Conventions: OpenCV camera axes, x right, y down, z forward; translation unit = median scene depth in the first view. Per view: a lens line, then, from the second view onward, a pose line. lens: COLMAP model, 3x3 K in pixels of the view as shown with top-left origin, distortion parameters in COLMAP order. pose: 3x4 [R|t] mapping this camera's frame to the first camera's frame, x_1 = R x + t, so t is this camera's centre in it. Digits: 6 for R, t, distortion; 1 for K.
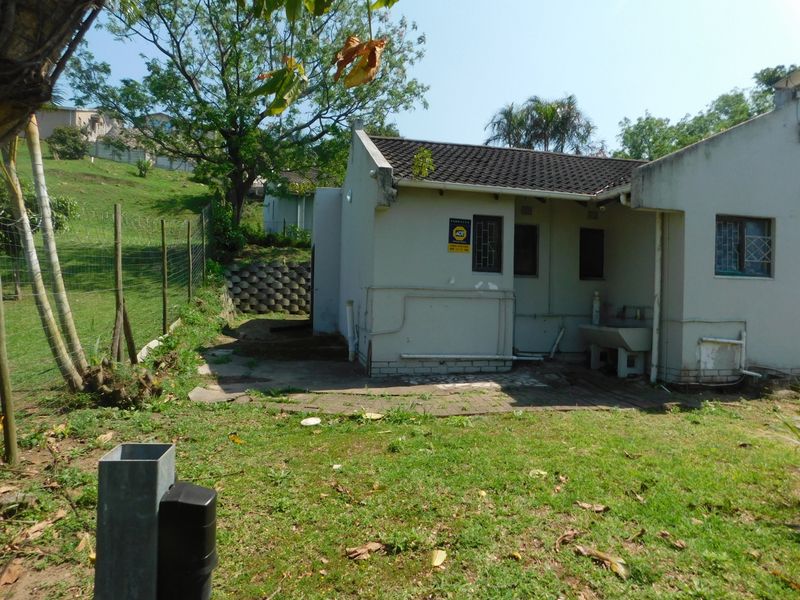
lens RADIAL K [[531.4, 0, 398.1], [0, 531.4, 300.2], [0, 0, 1]] dist [-0.035662, 0.010051]
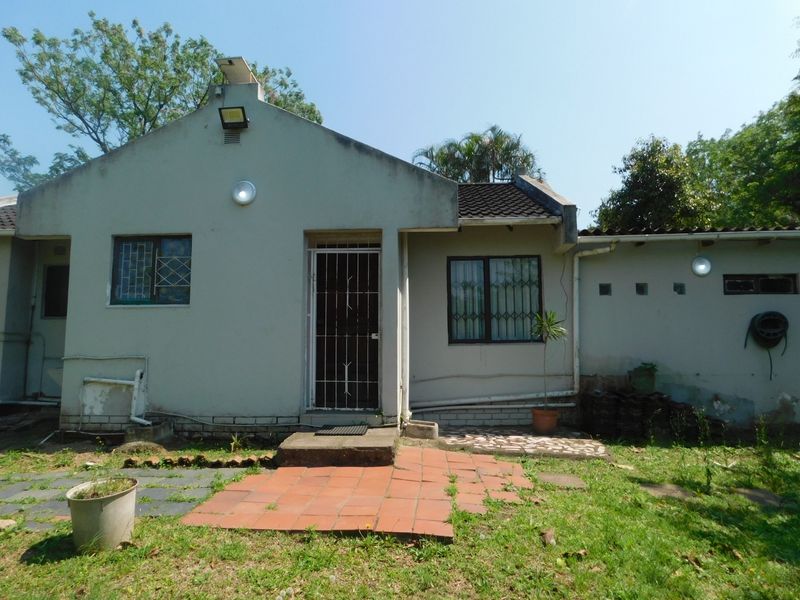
lens RADIAL K [[531.4, 0, 399.9], [0, 531.4, 300.3], [0, 0, 1]] dist [-0.035662, 0.010051]
pose [[0.964160, -0.052875, -0.259998, 0.615201], [0.024165, 0.993369, -0.112404, 0.025761], [0.264217, 0.102093, 0.959045, 0.139869]]
